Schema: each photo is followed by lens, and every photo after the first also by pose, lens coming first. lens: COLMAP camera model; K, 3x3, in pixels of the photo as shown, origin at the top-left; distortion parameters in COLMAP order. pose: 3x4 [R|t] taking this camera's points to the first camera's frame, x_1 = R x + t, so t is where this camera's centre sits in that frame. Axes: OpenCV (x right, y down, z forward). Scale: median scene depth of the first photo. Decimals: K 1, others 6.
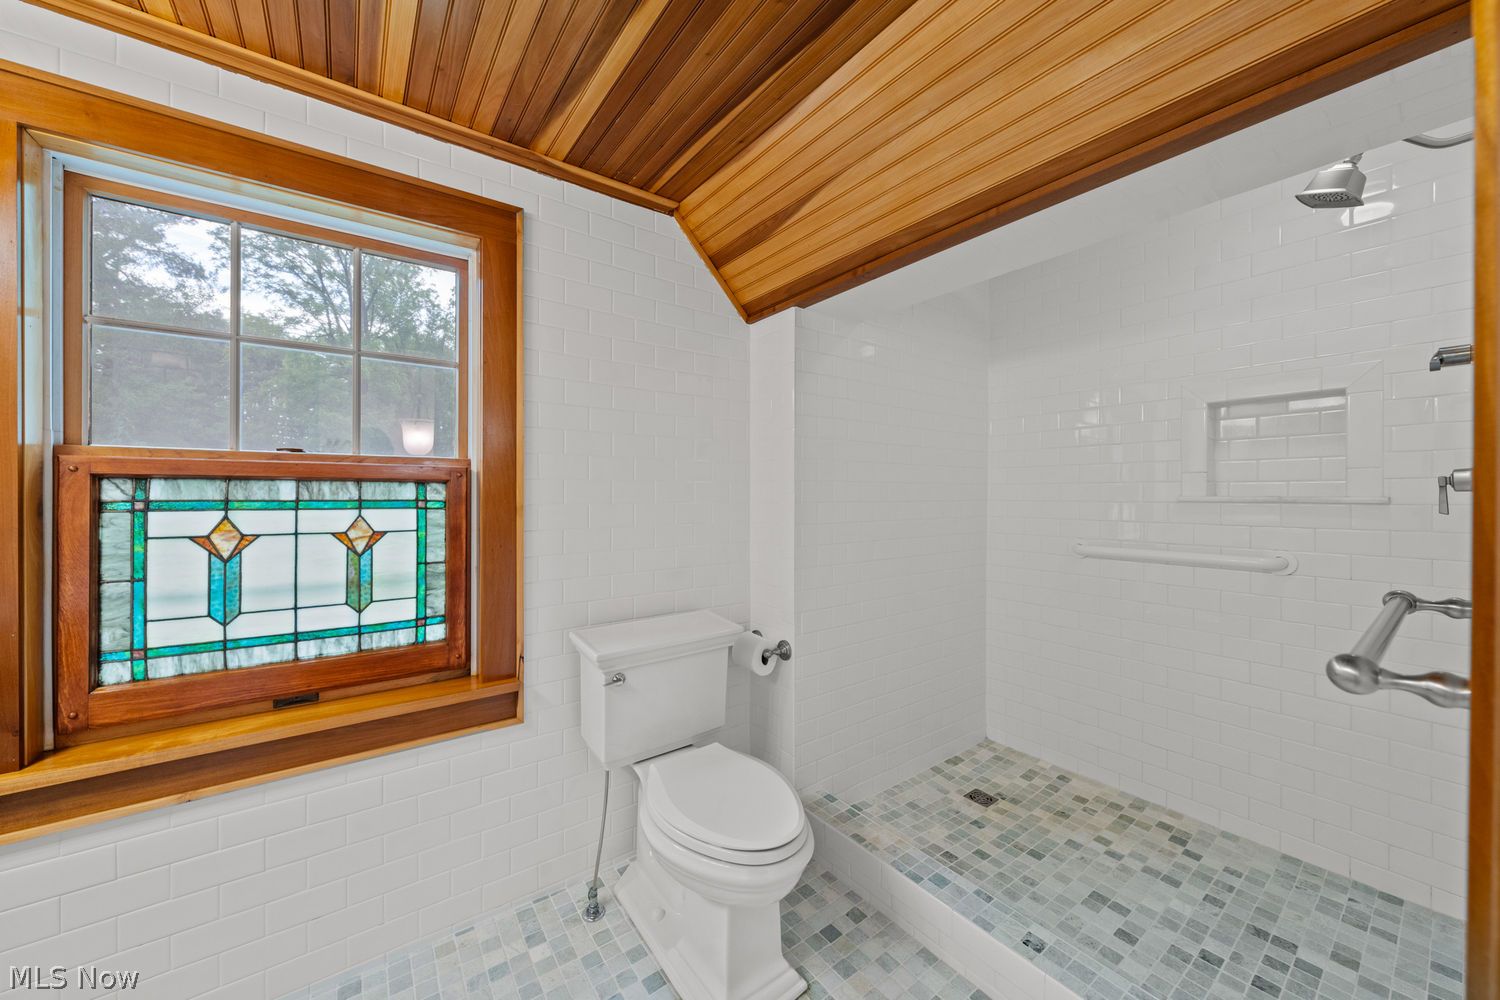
lens RADIAL K [[540.8, 0, 742.4], [0, 540.8, 497.3], [0, 0, 1]] dist [-0.000904, -0.000006]
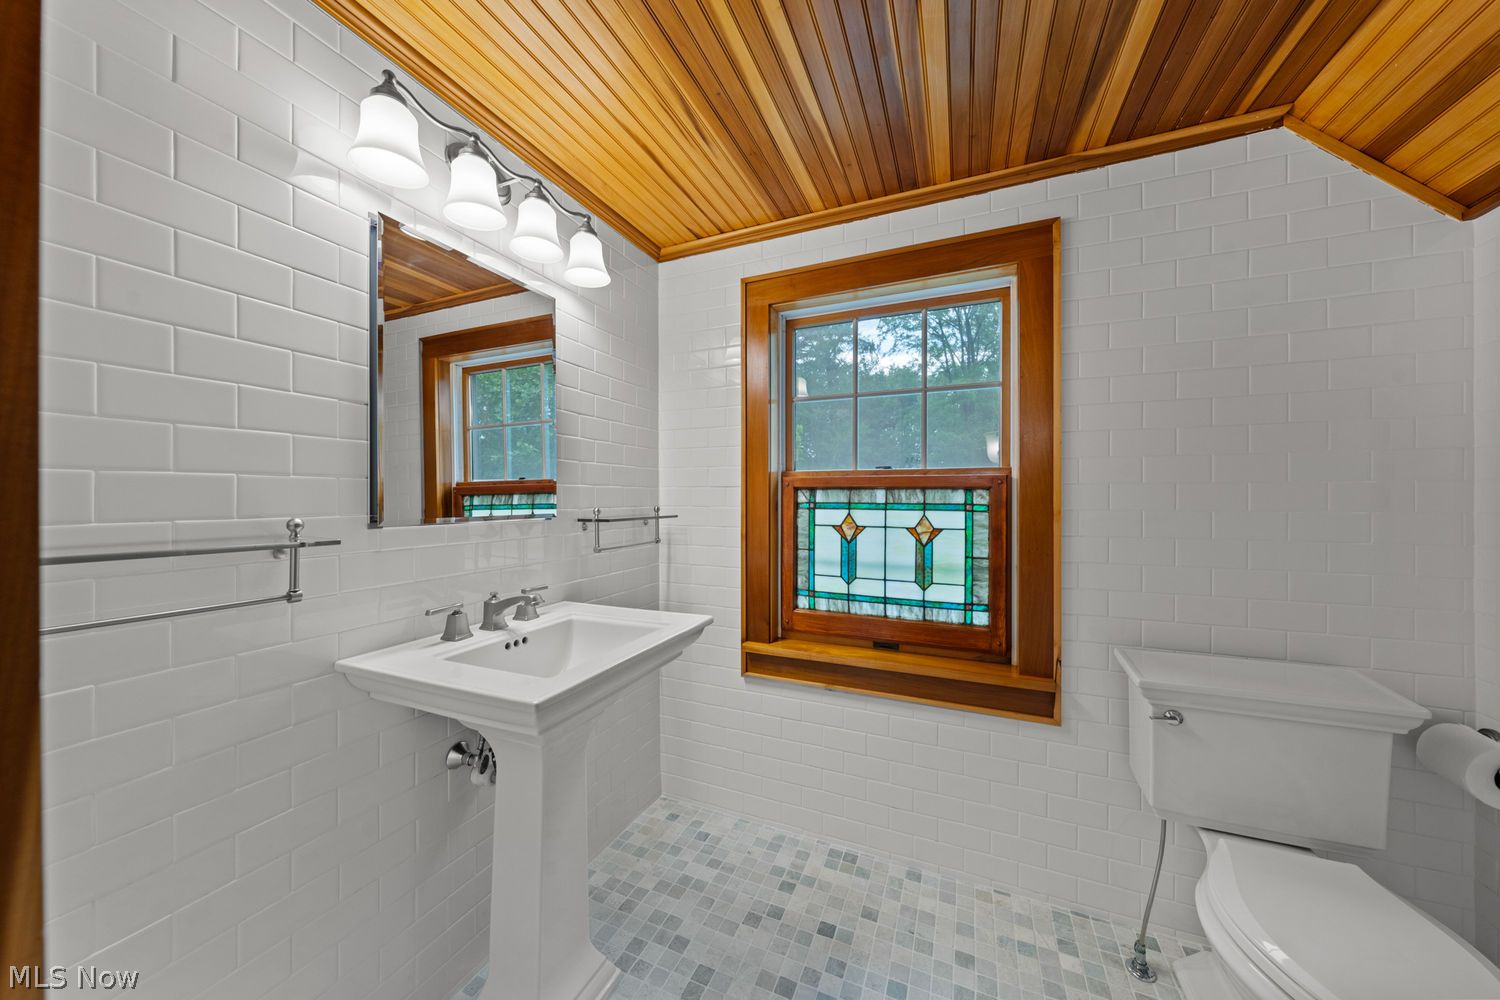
lens RADIAL K [[509.0, 0, 750.0], [0, 509.0, 500.0], [0, 0, 1]] dist [0.000750, 0.000017]
pose [[0.511506, 0.005526, -0.859262, 0.119230], [-0.005538, 0.999980, 0.003134, -0.004402], [0.859262, 0.003156, 0.511526, 0.017070]]
